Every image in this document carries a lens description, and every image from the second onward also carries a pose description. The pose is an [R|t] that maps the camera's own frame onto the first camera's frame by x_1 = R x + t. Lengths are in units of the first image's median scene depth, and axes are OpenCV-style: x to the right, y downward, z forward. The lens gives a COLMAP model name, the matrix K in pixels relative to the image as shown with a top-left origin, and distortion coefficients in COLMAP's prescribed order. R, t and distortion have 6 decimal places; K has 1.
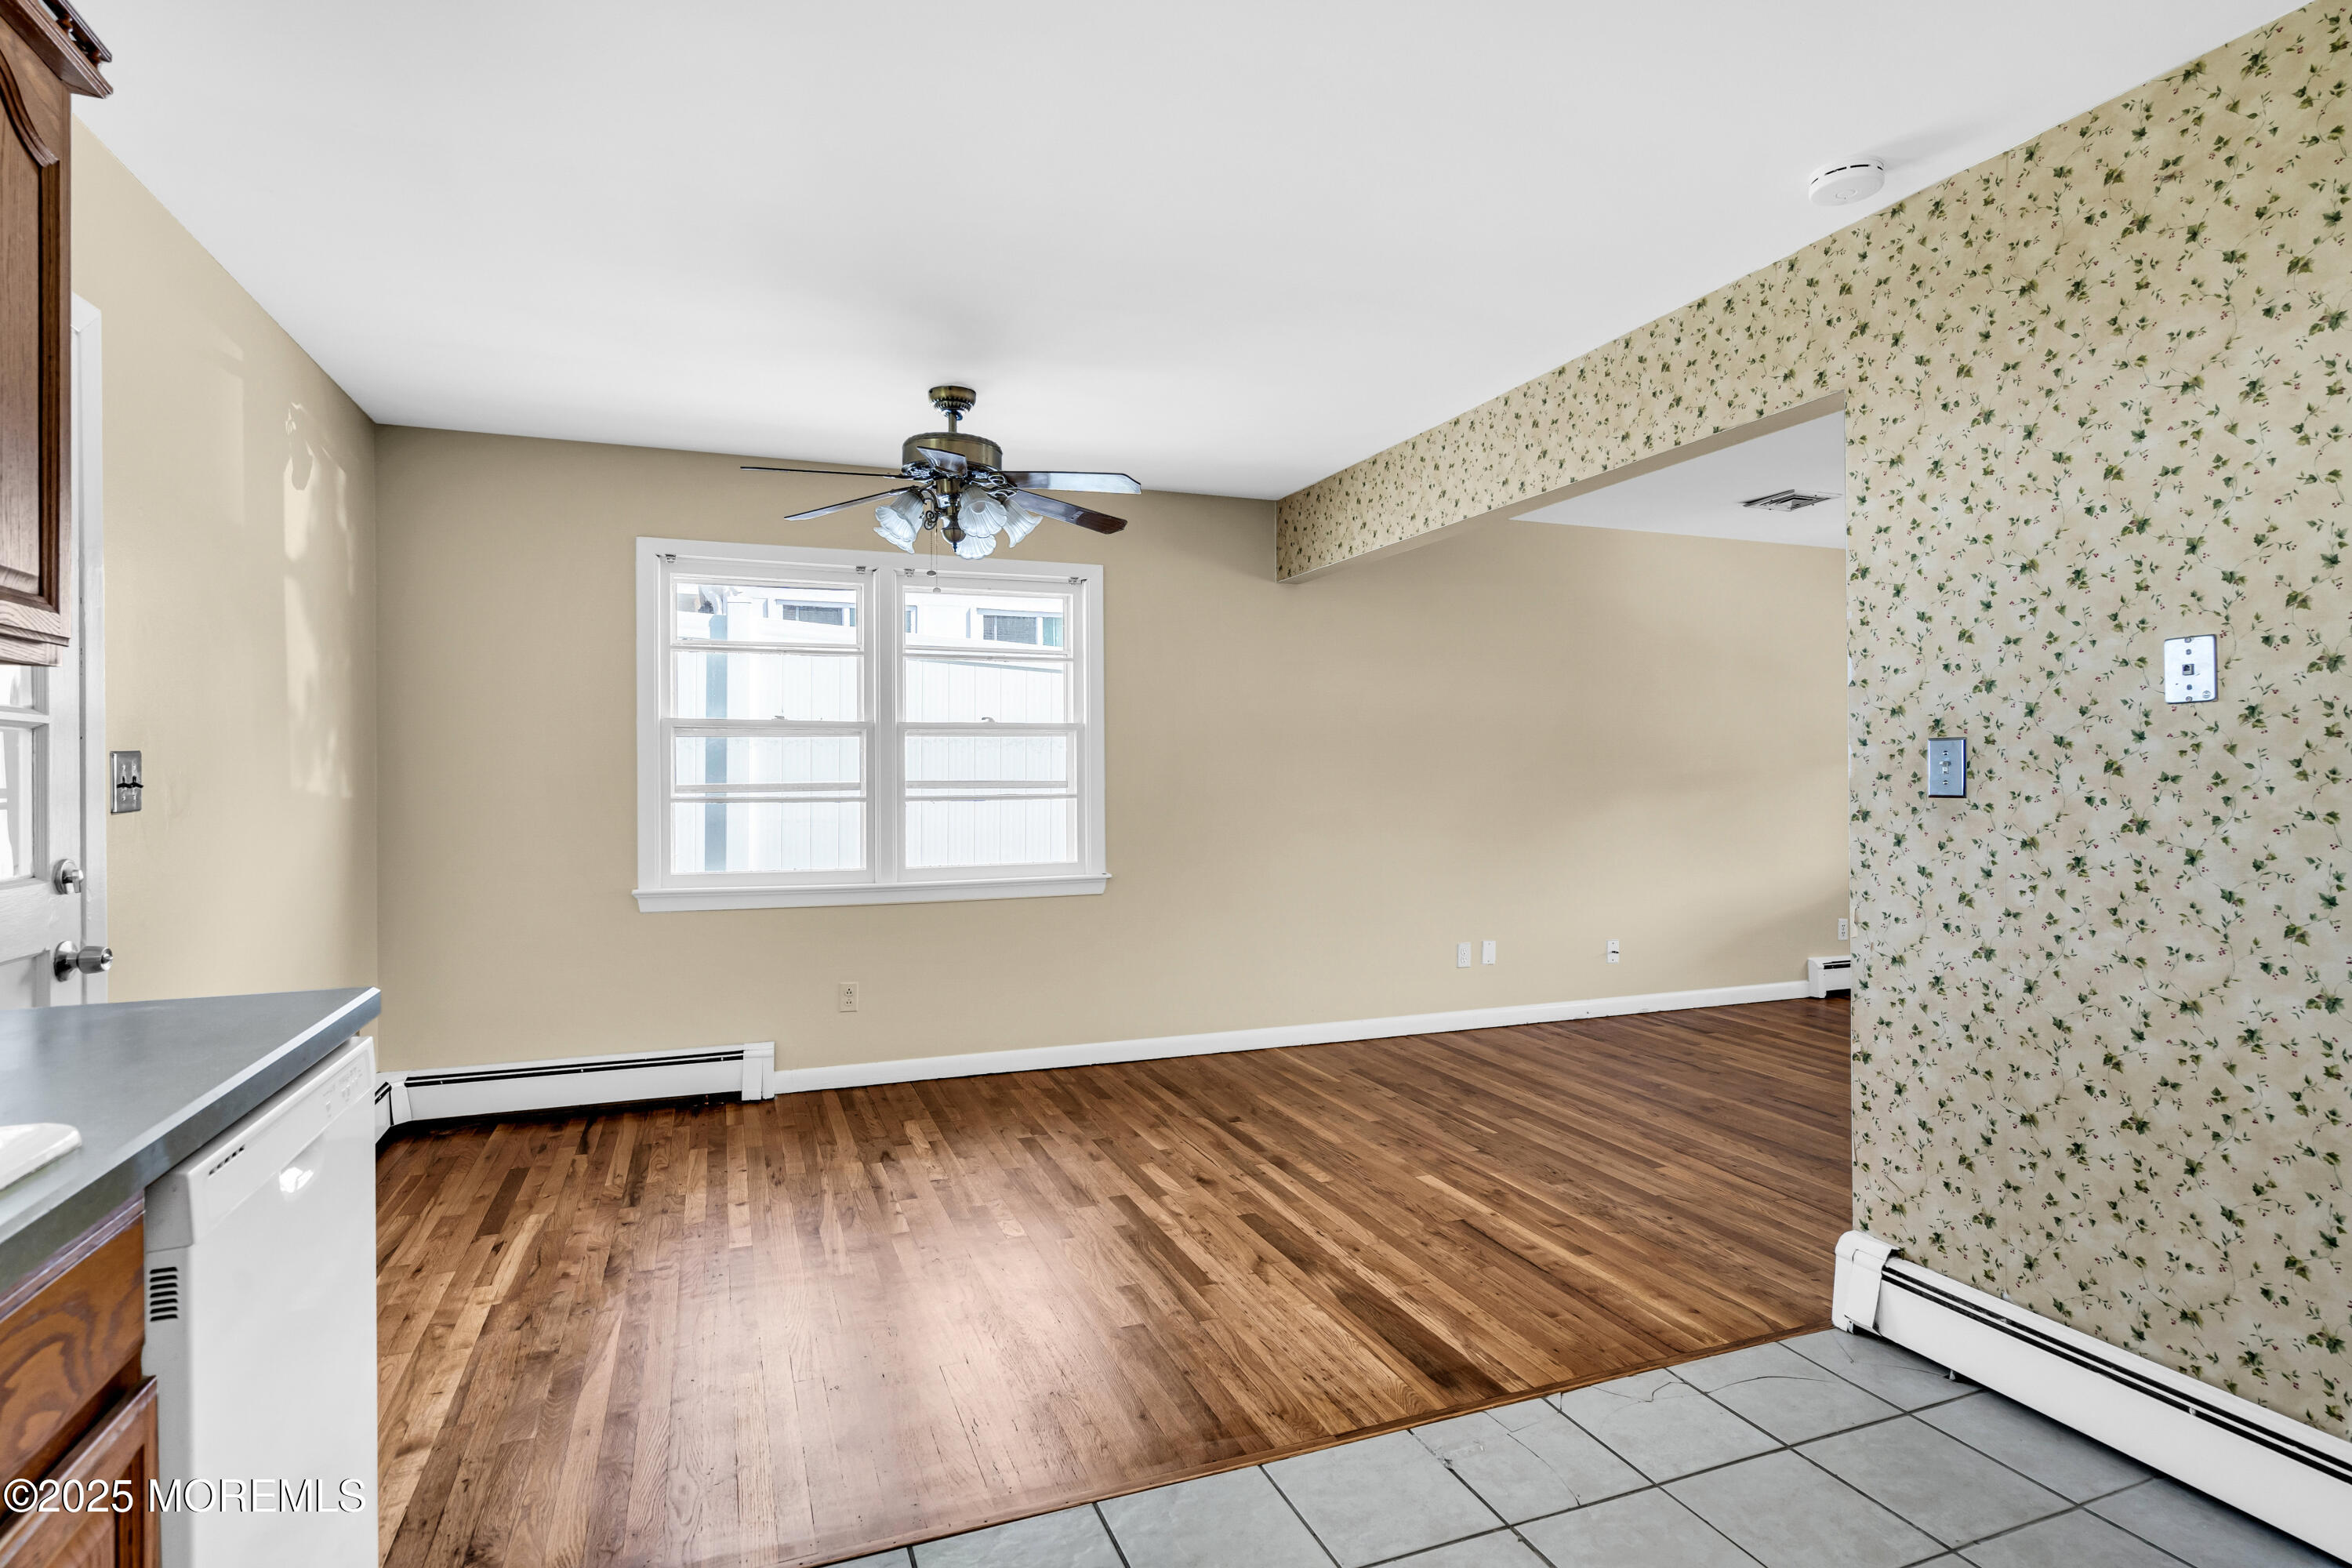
lens RADIAL K [[1196.6, 0, 1173.7], [0, 1196.6, 776.9], [0, 0, 1]] dist [-0.002059, 0.000785]
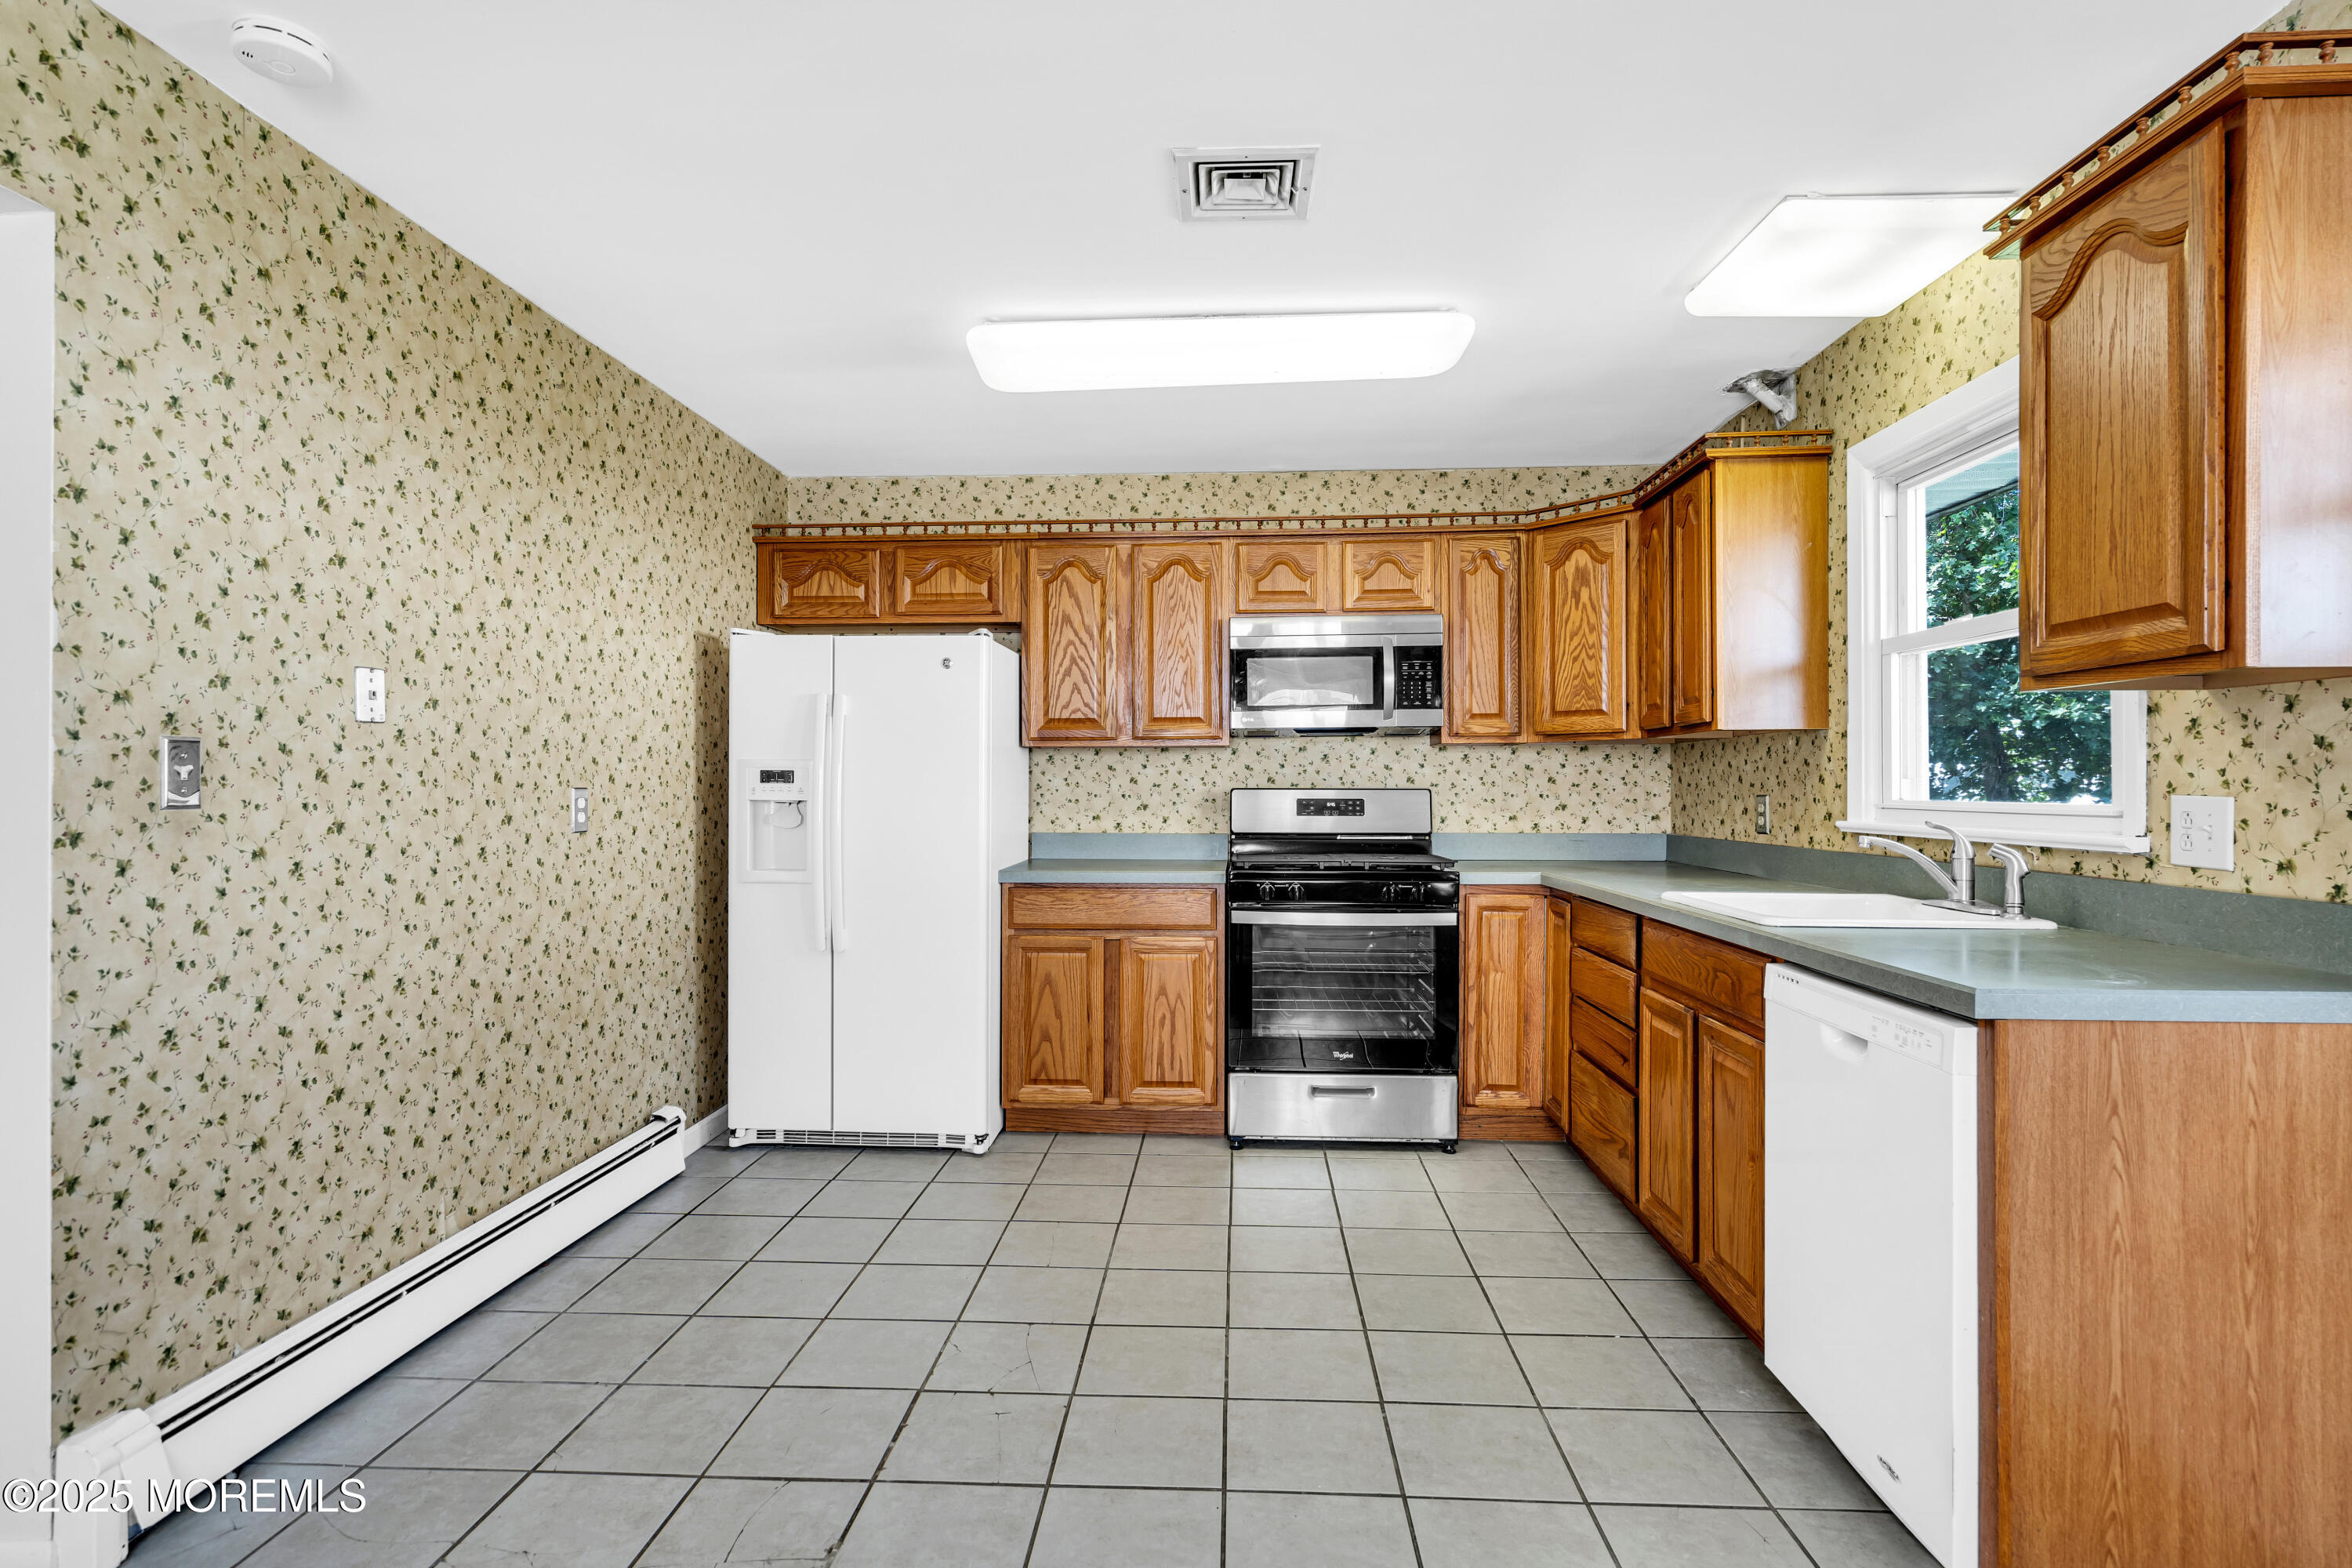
lens RADIAL K [[1196.6, 0, 1183.4], [0, 1196.6, 781.5], [0, 0, 1]] dist [-0.002059, 0.000785]
pose [[-0.914936, 0.003509, 0.403584, -0.328928], [0.003122, 0.999994, -0.001615, 0.001748], [-0.403587, -0.000218, -0.914941, 1.511000]]
